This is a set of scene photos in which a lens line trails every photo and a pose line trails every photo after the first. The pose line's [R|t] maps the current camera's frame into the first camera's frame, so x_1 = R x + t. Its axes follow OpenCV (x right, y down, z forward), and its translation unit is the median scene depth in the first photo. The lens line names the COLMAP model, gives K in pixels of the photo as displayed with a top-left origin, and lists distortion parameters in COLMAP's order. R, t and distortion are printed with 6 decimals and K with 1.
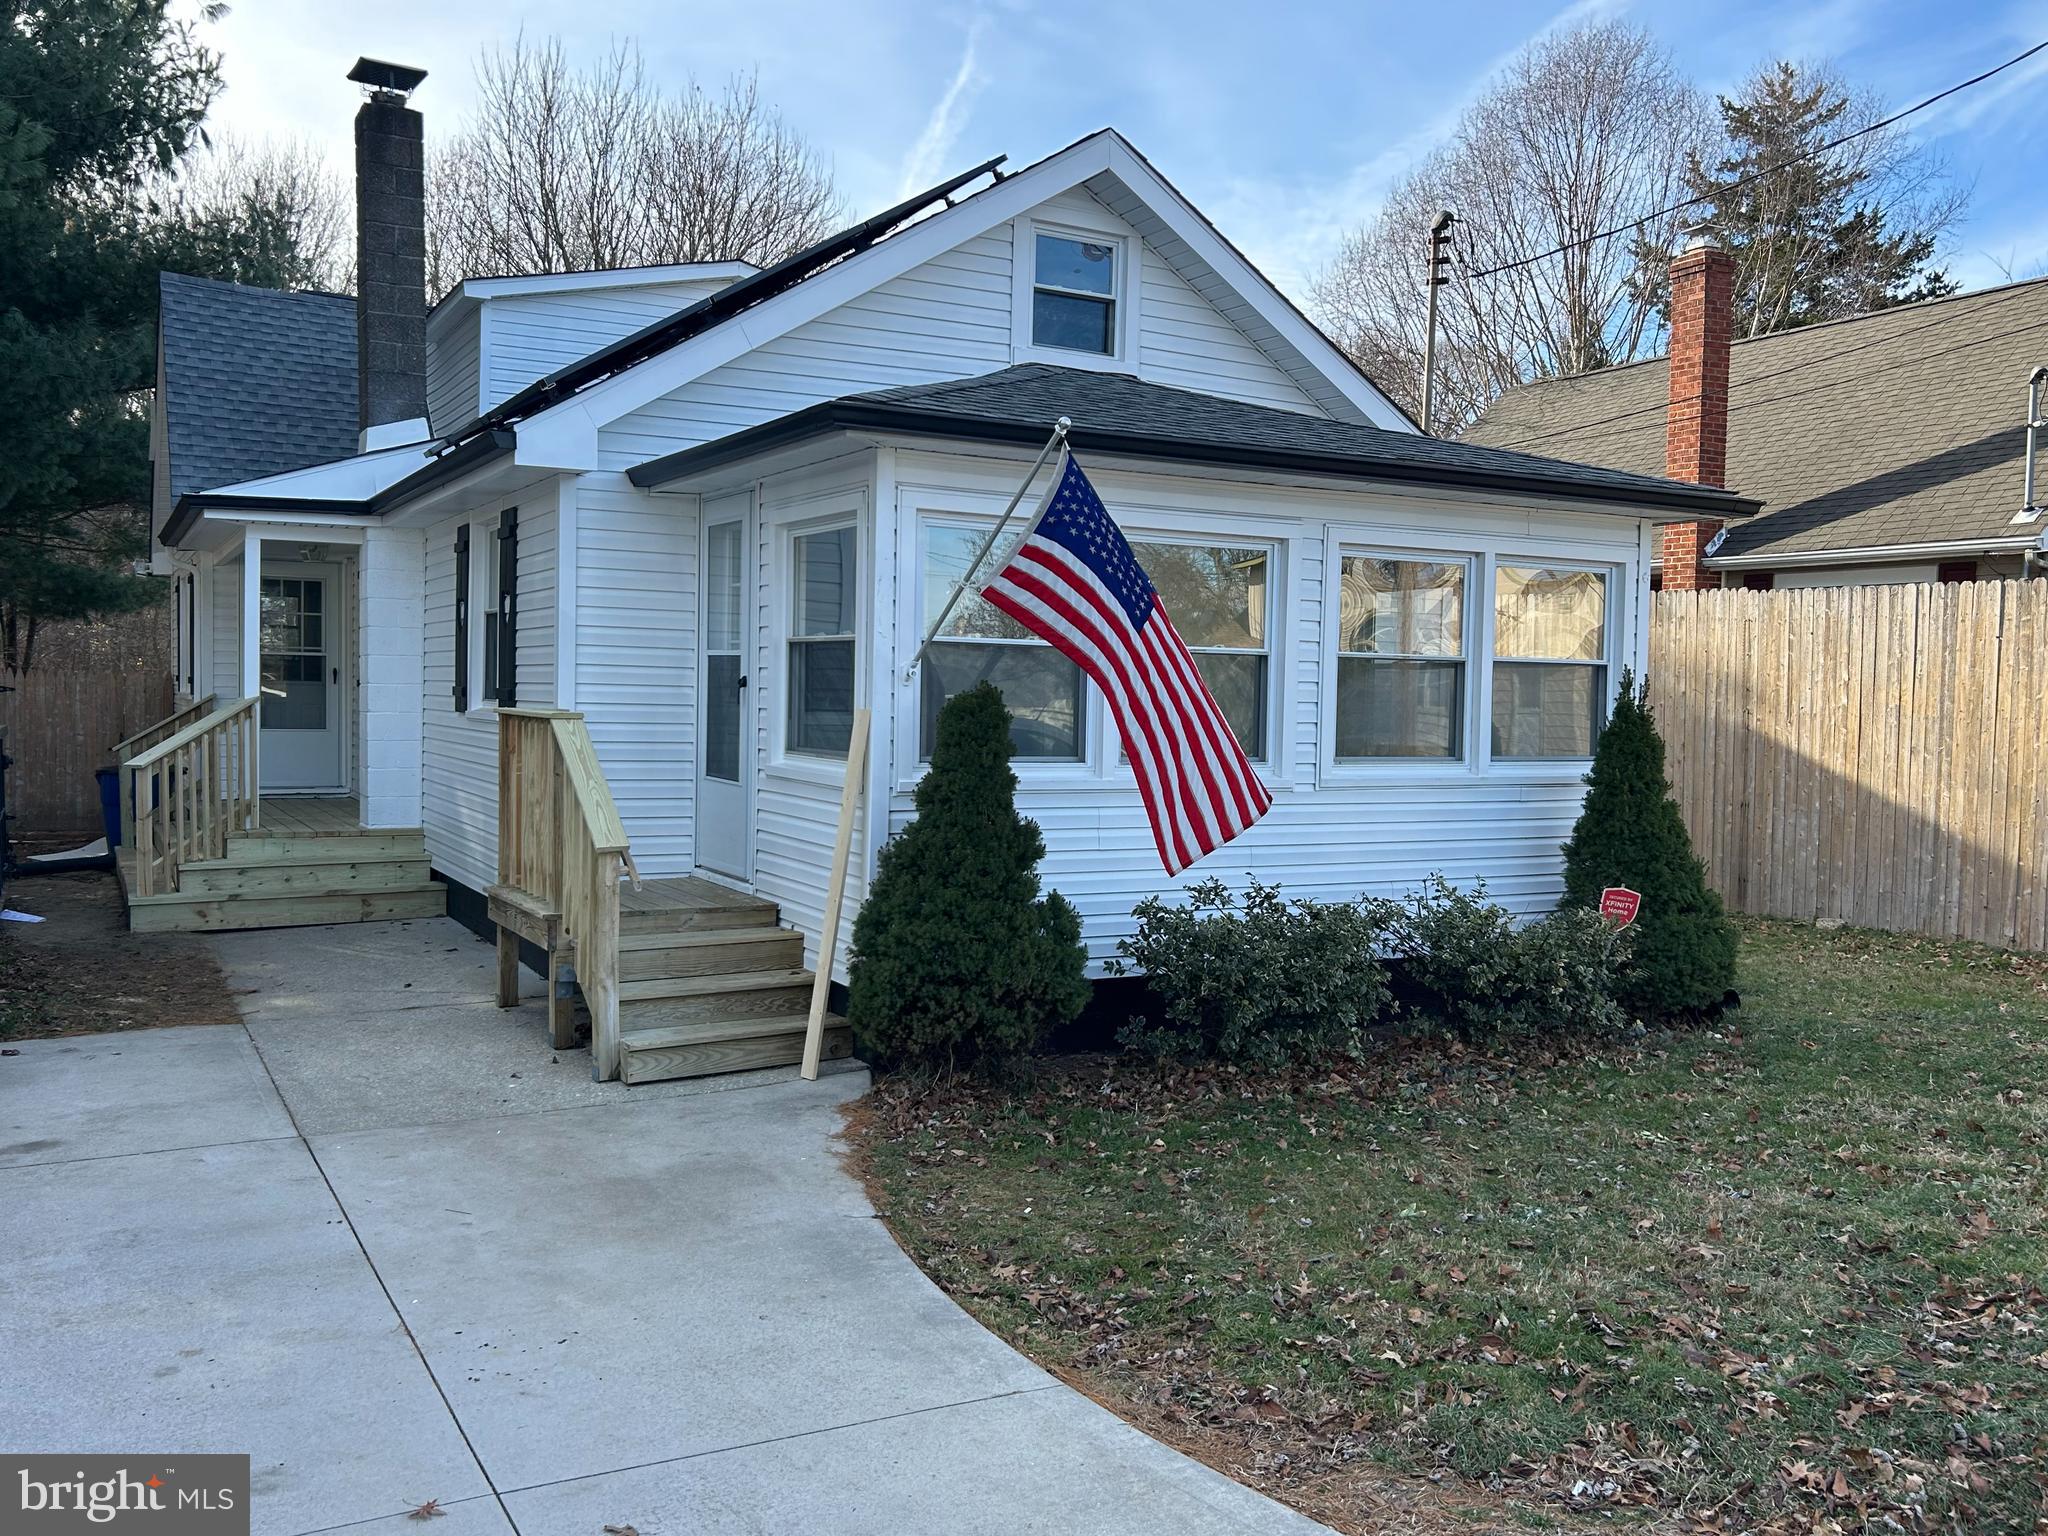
lens RADIAL K [[1695.6, 0, 1025.0], [0, 1695.6, 766.6], [0, 0, 1]] dist [0.041996, -0.038262]
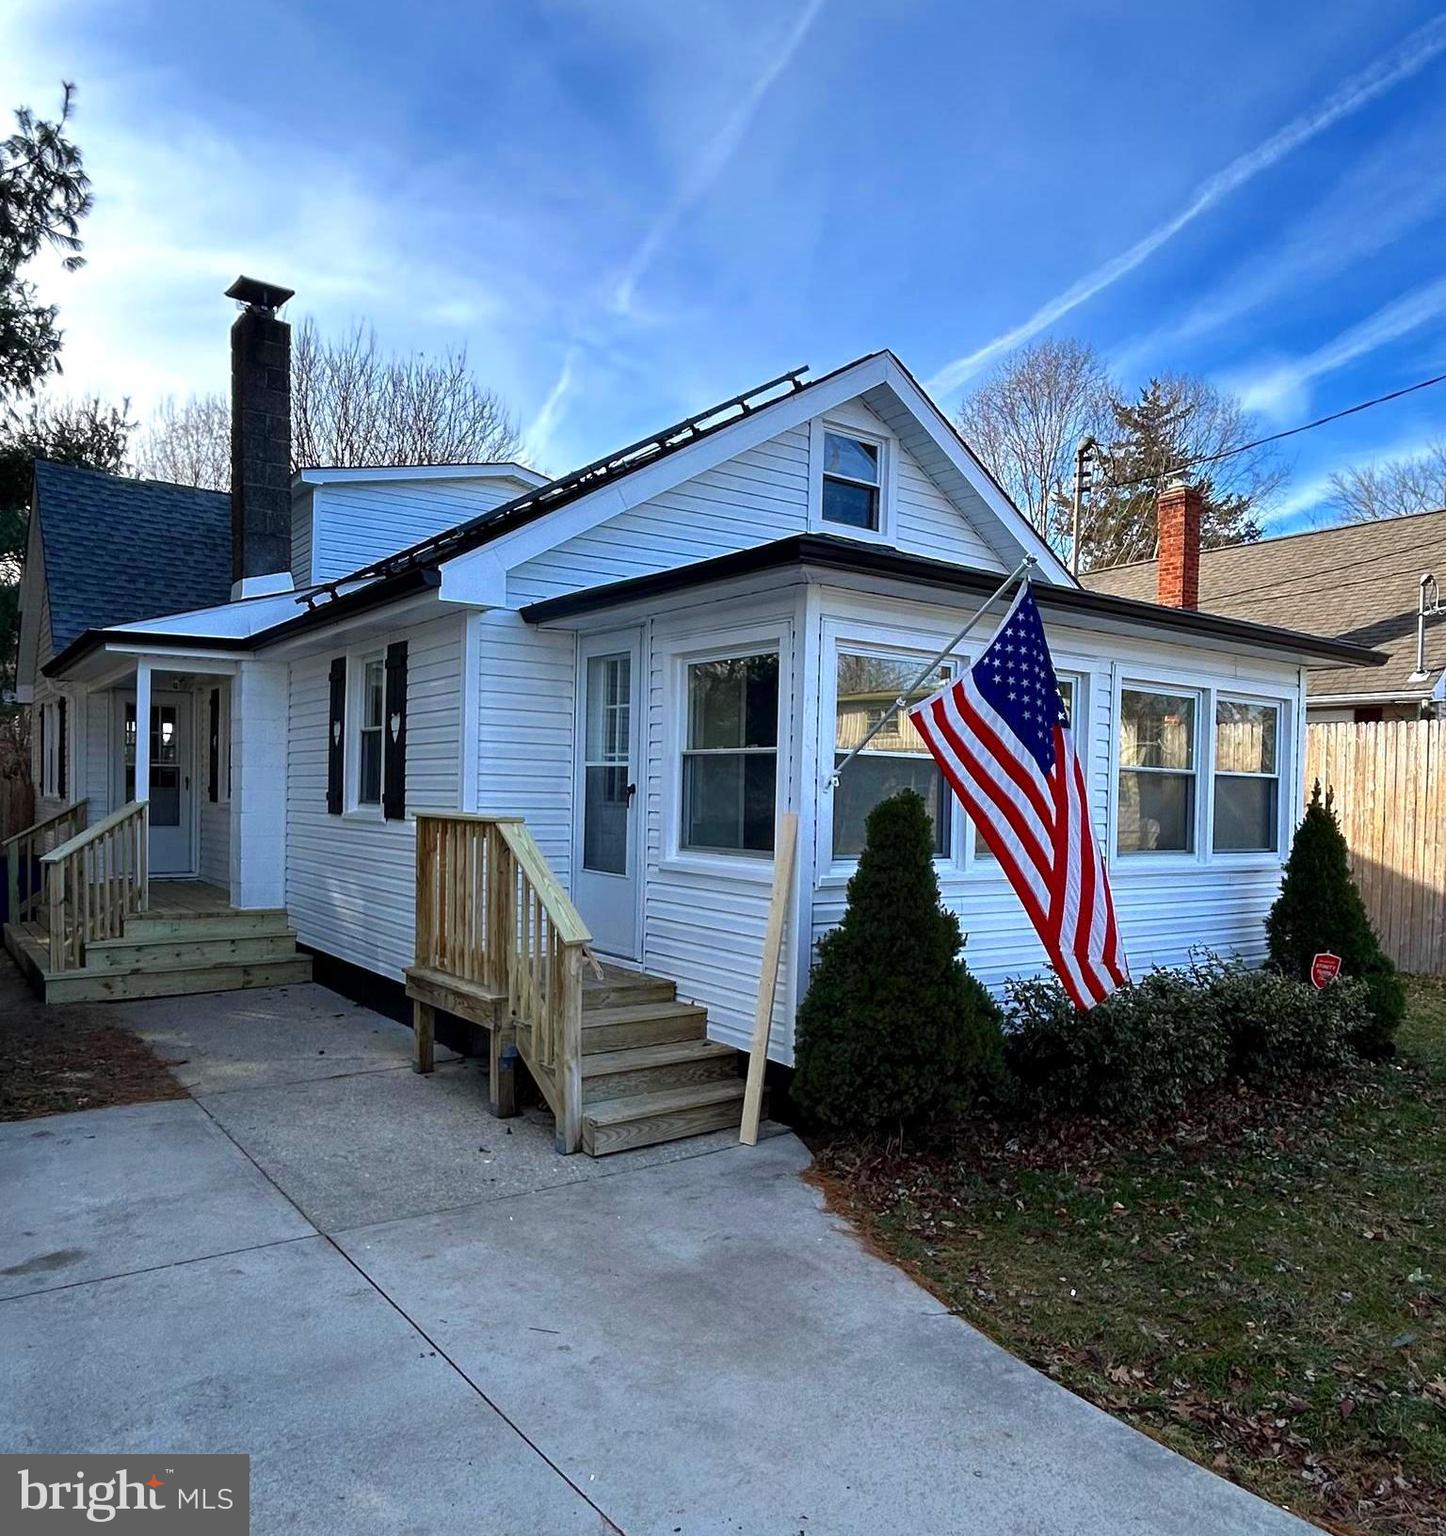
lens RADIAL K [[1145.6, 0, 730.8], [0, 1145.6, 826.9], [0, 0, 1]] dist [-0.002251, -0.003287]
pose [[0.992148, -0.001623, 0.125061, -0.187977], [0.003635, 0.999868, -0.015861, -0.010844], [-0.125019, 0.016191, 0.992022, 0.200994]]
